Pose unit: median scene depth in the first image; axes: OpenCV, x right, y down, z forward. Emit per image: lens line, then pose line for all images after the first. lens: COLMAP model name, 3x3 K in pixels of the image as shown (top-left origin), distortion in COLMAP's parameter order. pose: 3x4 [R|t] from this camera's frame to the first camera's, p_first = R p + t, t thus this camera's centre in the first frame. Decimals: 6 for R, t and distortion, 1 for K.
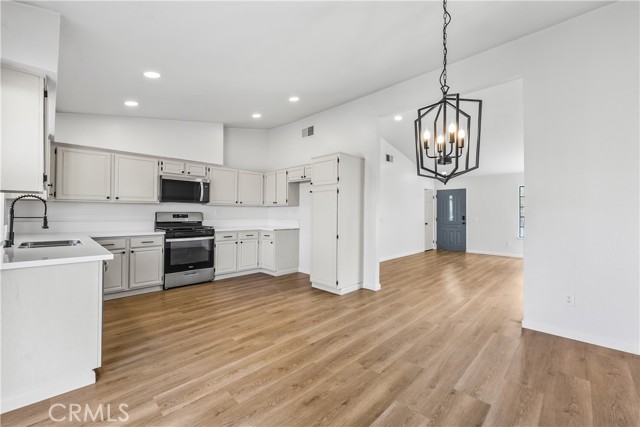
lens RADIAL K [[259.9, 0, 321.4], [0, 259.9, 210.4], [0, 0, 1]] dist [-0.001656, -0.000464]
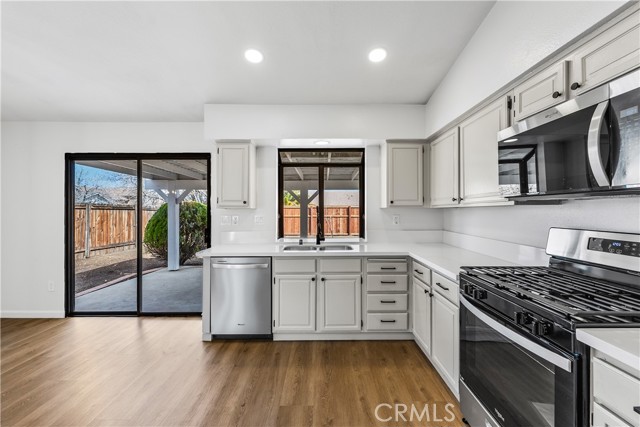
lens RADIAL K [[259.9, 0, 321.3], [0, 259.9, 210.0], [0, 0, 1]] dist [-0.001656, -0.000464]
pose [[-0.717516, -0.009312, -0.696480, -0.163766], [0.001657, 0.999885, -0.015076, -0.015052], [0.696540, -0.011971, -0.717418, 1.189841]]
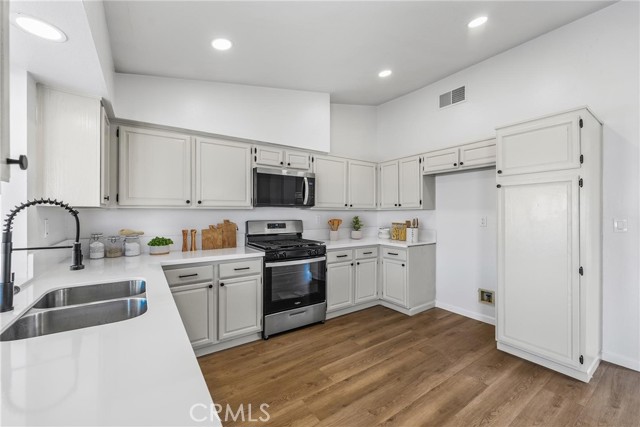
lens RADIAL K [[259.9, 0, 324.0], [0, 259.9, 211.1], [0, 0, 1]] dist [-0.001656, -0.000464]
pose [[0.982202, -0.008121, -0.187651, -0.342512], [0.008476, 0.999963, 0.001089, -0.021881], [0.187635, -0.002660, 0.982235, 0.396711]]
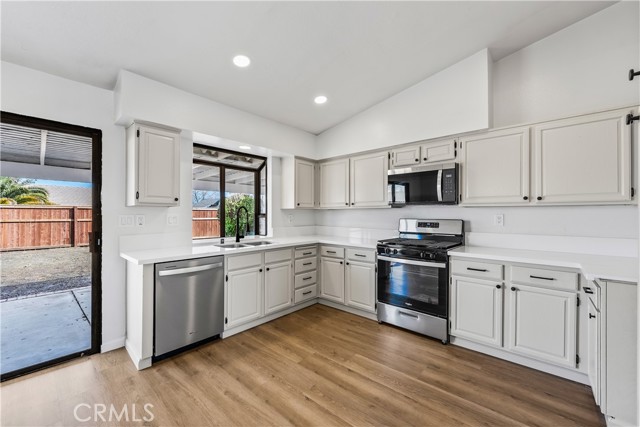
lens RADIAL K [[259.9, 0, 323.5], [0, 259.9, 213.0], [0, 0, 1]] dist [-0.001656, -0.000464]
pose [[0.047040, -0.013940, -0.998796, 0.148119], [0.007374, 0.999880, -0.013608, -0.001849], [0.998866, -0.006725, 0.047137, 0.842688]]
